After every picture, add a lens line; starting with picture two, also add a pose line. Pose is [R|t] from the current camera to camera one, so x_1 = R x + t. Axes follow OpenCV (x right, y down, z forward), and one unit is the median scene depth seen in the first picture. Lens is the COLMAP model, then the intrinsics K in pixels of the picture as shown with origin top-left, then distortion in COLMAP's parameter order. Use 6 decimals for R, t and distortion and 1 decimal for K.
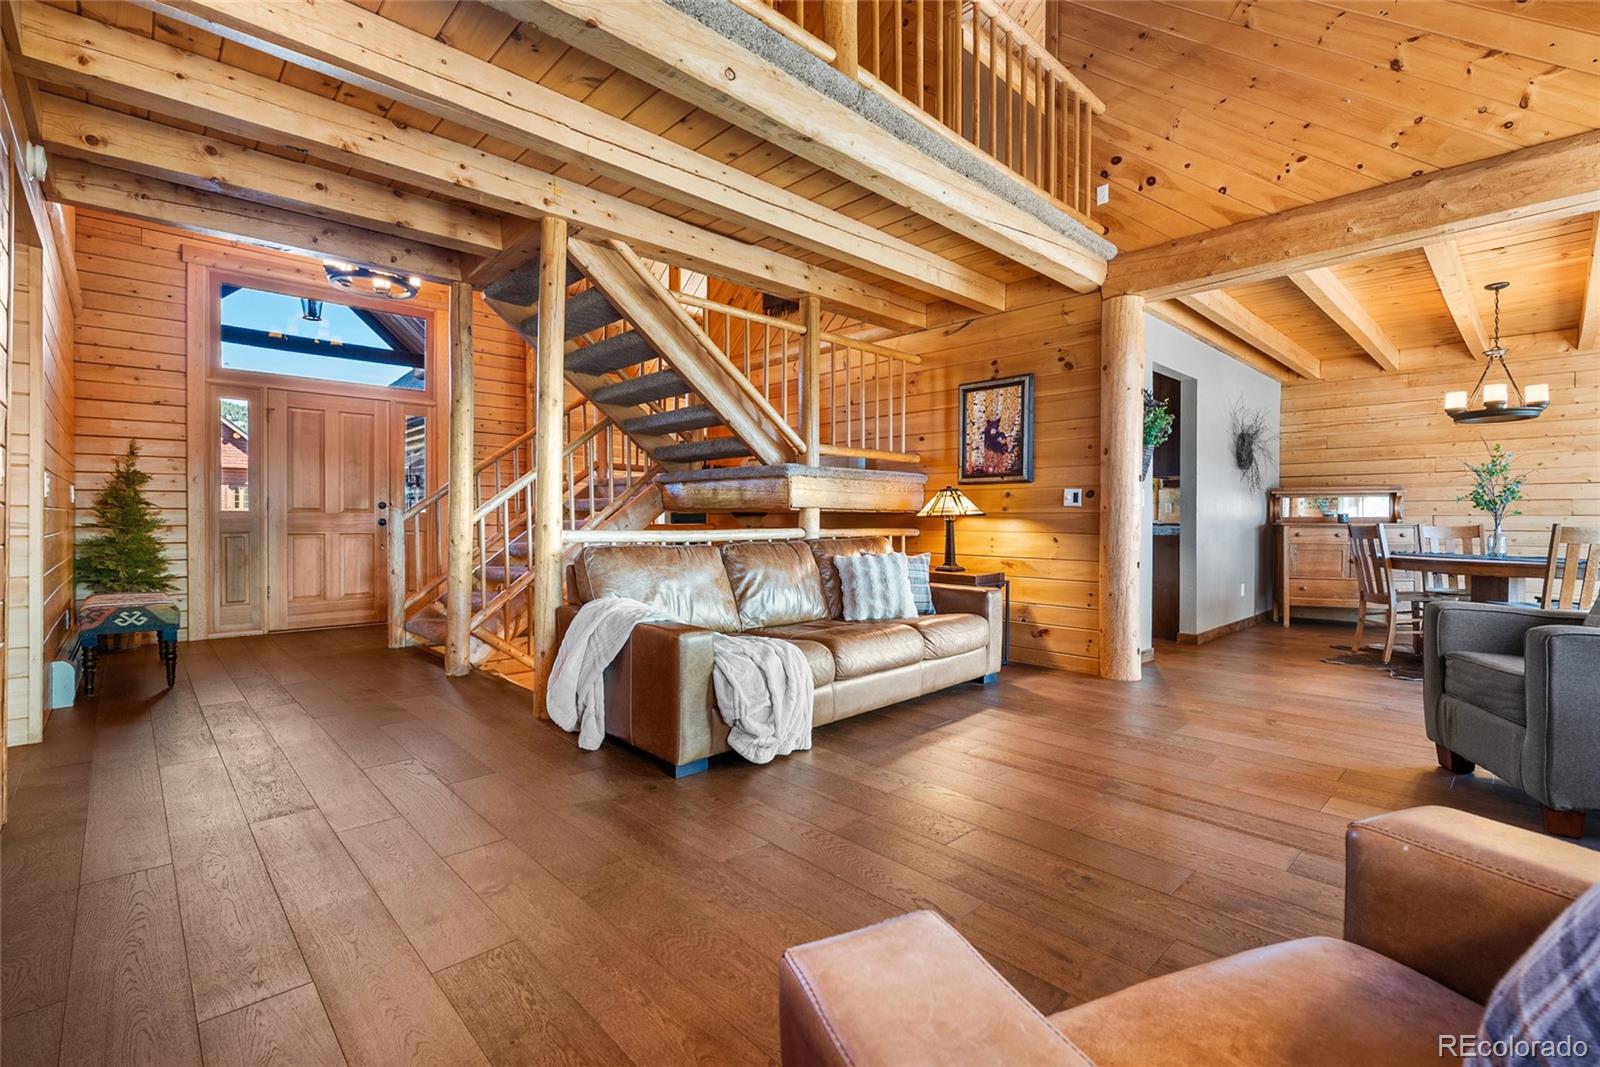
lens RADIAL K [[710.0, 0, 800.0], [0, 710.0, 533.5], [0, 0, 1]] dist [-0.015579, 0.004013]
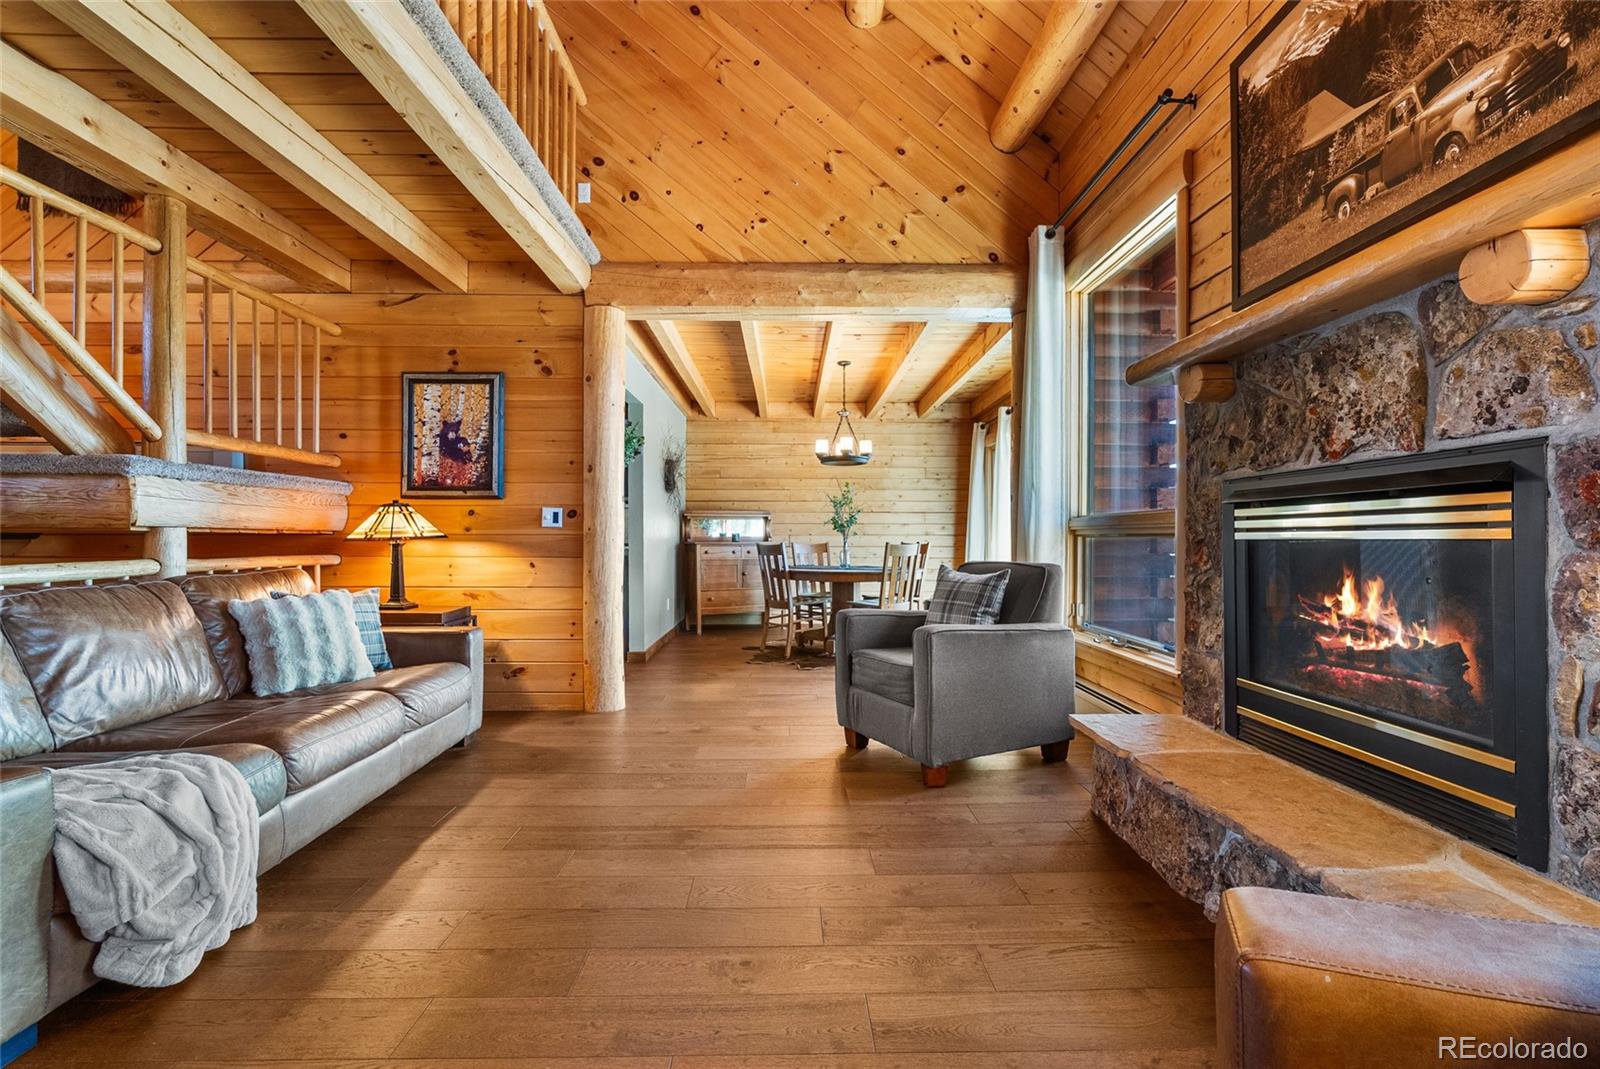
lens RADIAL K [[727.4, 0, 795.1], [0, 727.4, 538.6], [0, 0, 1]] dist [-0.005220, 0.000476]
pose [[0.673666, -0.005019, 0.739019, -0.092854], [0.017710, 0.999799, -0.009354, -0.009977], [-0.738824, 0.019389, 0.673620, 0.154954]]
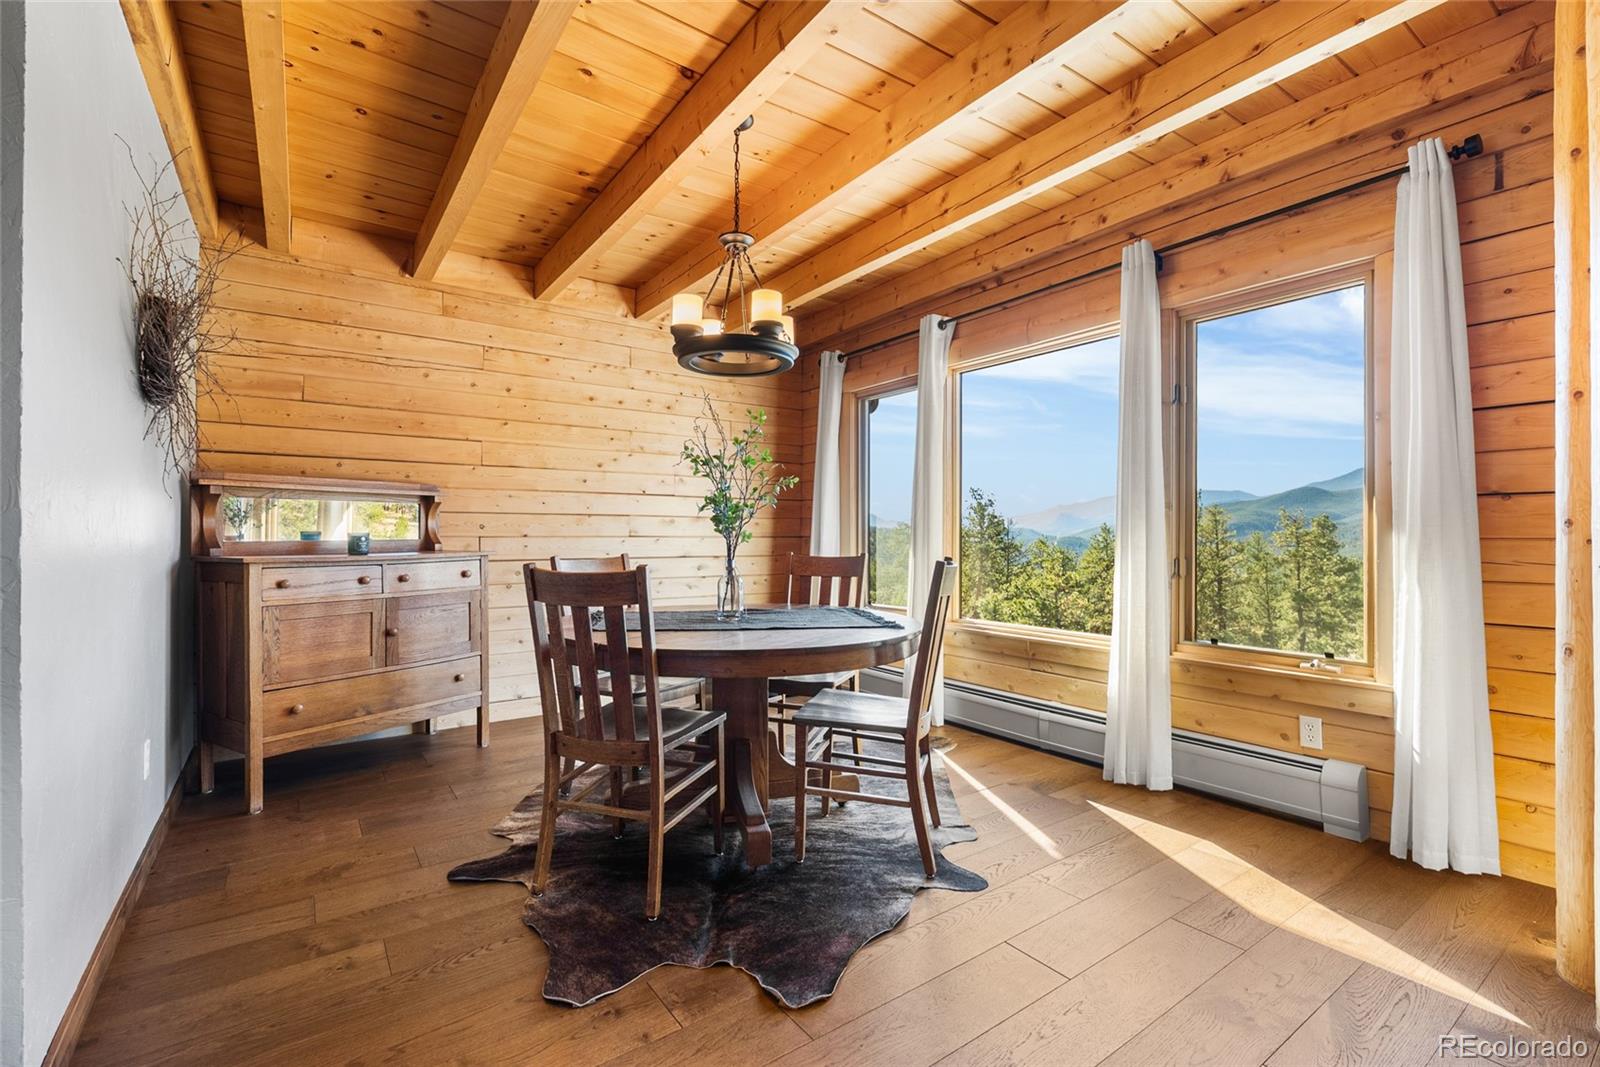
lens RADIAL K [[710.0, 0, 800.0], [0, 710.0, 533.5], [0, 0, 1]] dist [-0.015579, 0.004013]
pose [[0.134825, -0.001358, 0.990869, 0.483530], [0.020056, 0.999798, -0.001359, -0.032512], [-0.990666, 0.020056, 0.134825, 0.930163]]
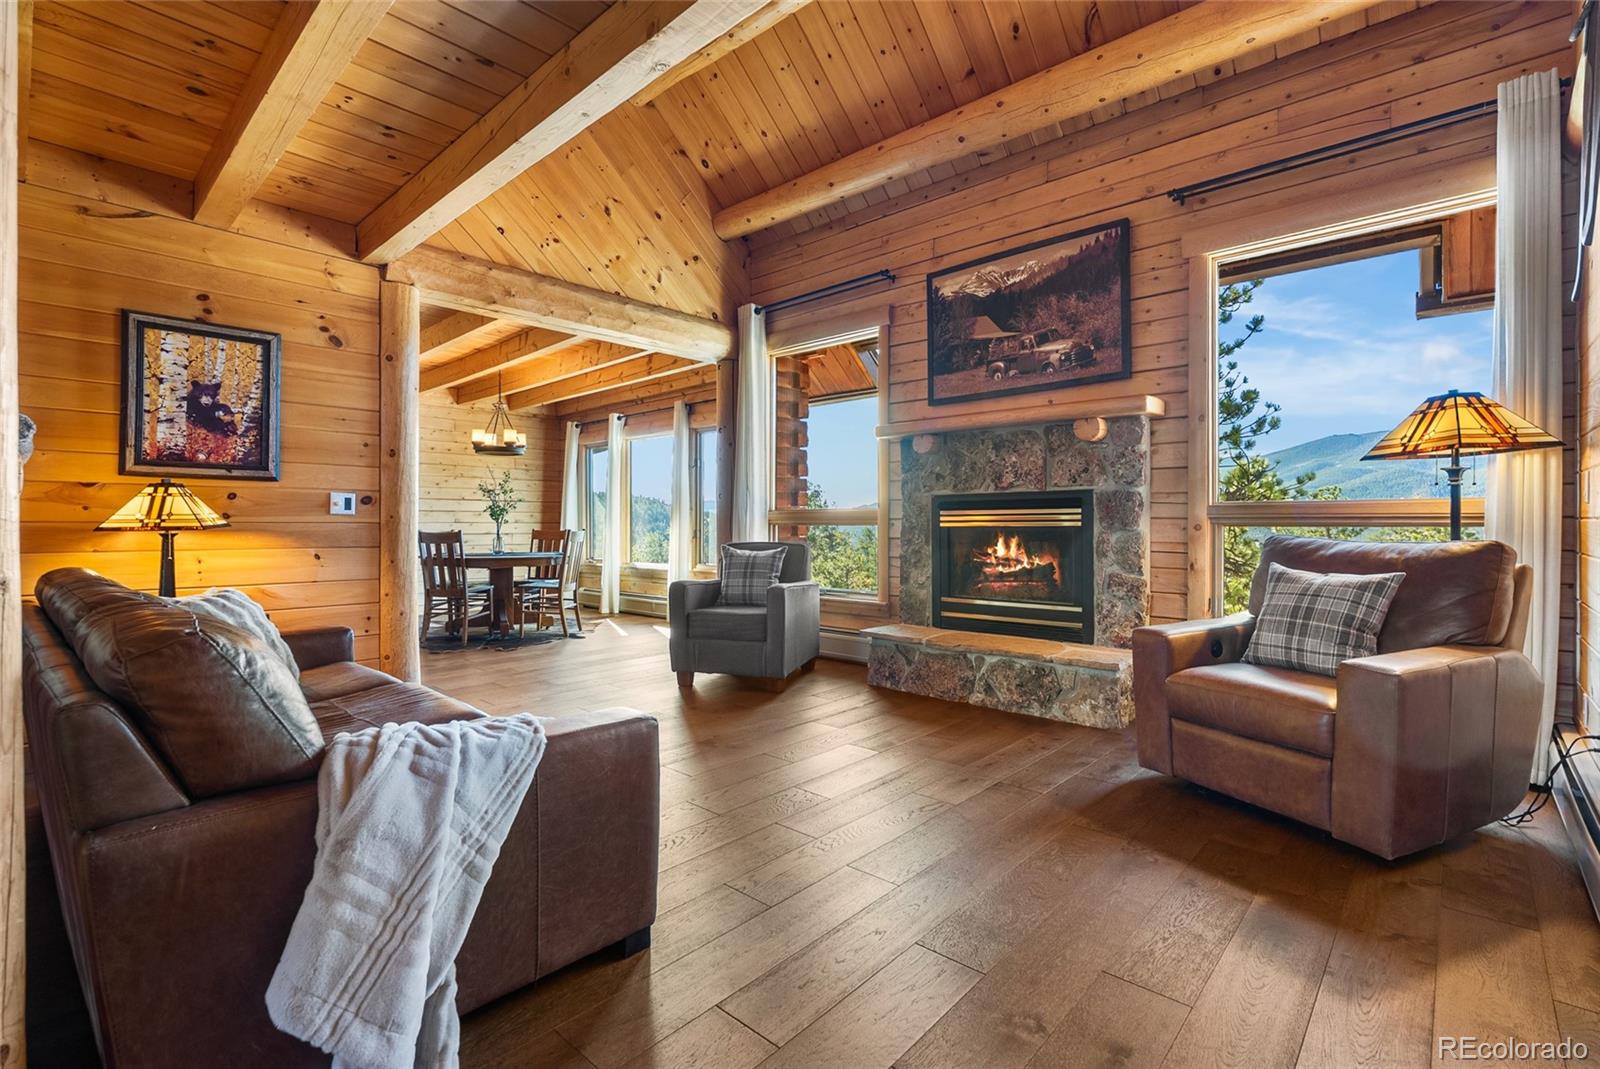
lens RADIAL K [[735.0, 0, 801.2], [0, 735.0, 528.7], [0, 0, 1]] dist [-0.003486, 0.000192]
pose [[-0.073093, -0.009373, 0.997281, -0.513648], [0.020619, 0.999728, 0.010907, -0.020720], [-0.997112, 0.021360, -0.072880, 0.549964]]
